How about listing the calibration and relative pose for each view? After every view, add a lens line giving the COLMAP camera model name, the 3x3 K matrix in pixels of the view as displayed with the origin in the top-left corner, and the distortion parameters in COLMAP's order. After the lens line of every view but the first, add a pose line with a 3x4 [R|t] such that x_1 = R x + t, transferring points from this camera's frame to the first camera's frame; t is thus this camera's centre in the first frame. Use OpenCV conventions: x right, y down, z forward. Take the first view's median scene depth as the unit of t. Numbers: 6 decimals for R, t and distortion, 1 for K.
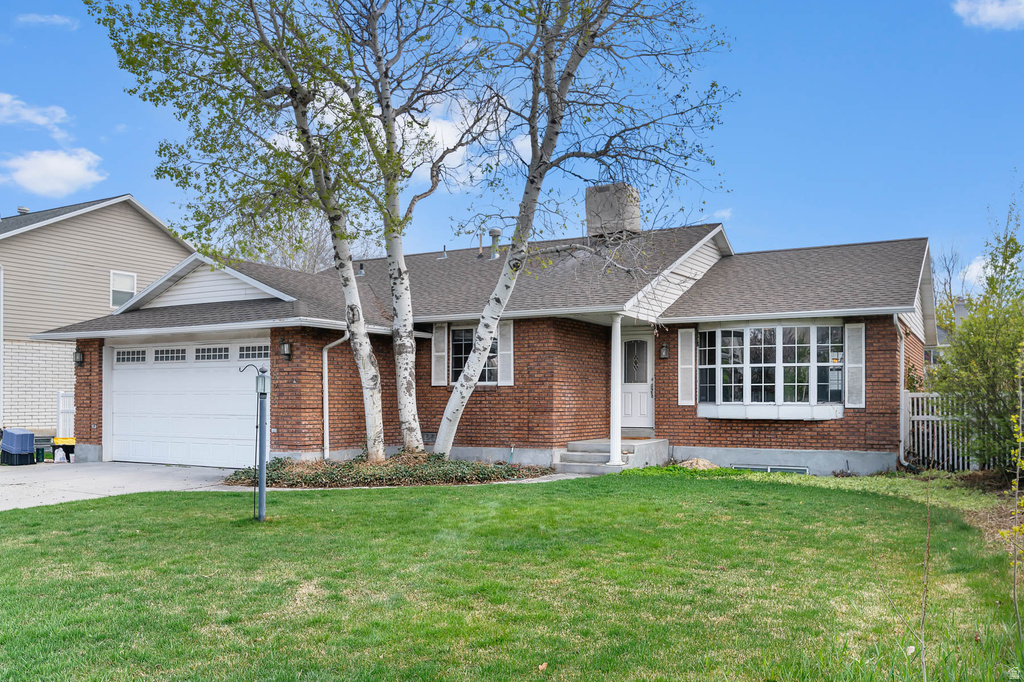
lens RADIAL K [[824.2, 0, 512.0], [0, 824.2, 341.0], [0, 0, 1]] dist [-0.000218, 0.001259]
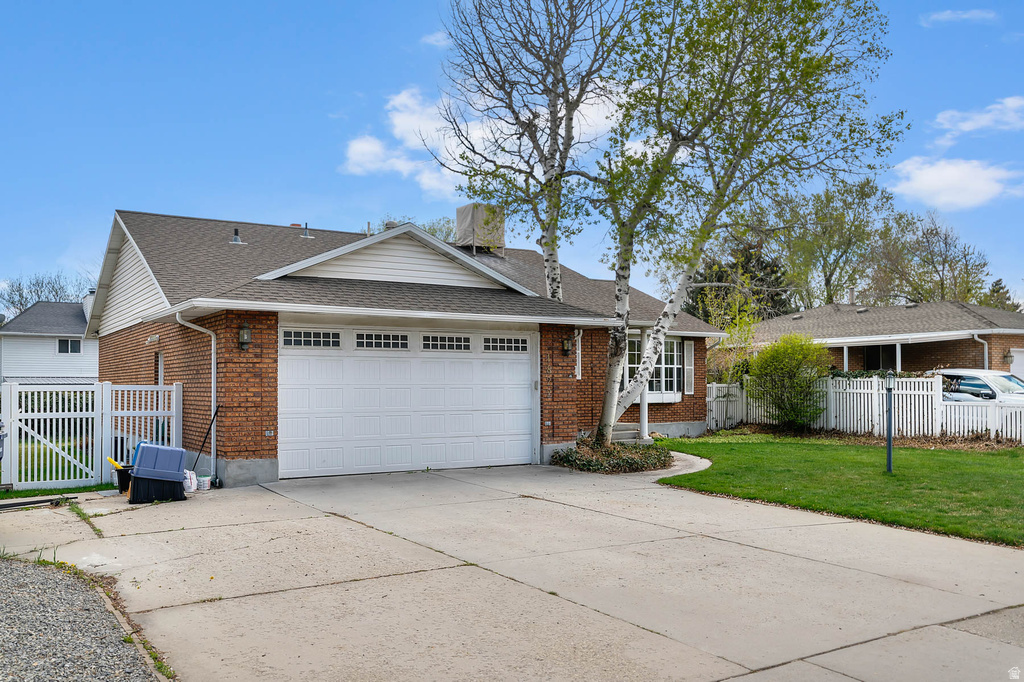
lens RADIAL K [[865.9, 0, 512.0], [0, 865.9, 341.0], [0, 0, 1]] dist [0.000252, 0.000931]
pose [[0.473067, 0.042792, 0.879986, -1.195046], [-0.051126, 0.998470, -0.021069, 0.030386], [-0.879542, -0.035023, 0.474531, 0.502491]]
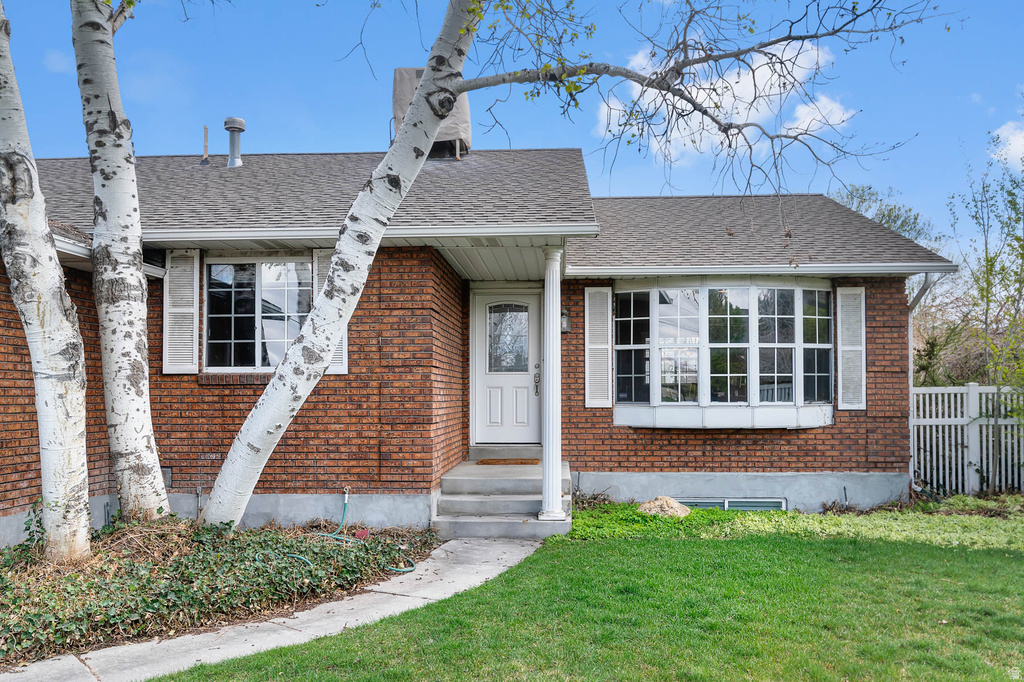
lens RADIAL K [[812.1, 0, 510.9], [0, 812.1, 354.5], [0, 0, 1]] dist [0.000178, -0.001893]
pose [[0.898538, 0.017515, 0.438547, -0.134087], [-0.027540, 0.999484, 0.016509, 0.031226], [-0.438032, -0.026912, 0.898557, 0.507434]]
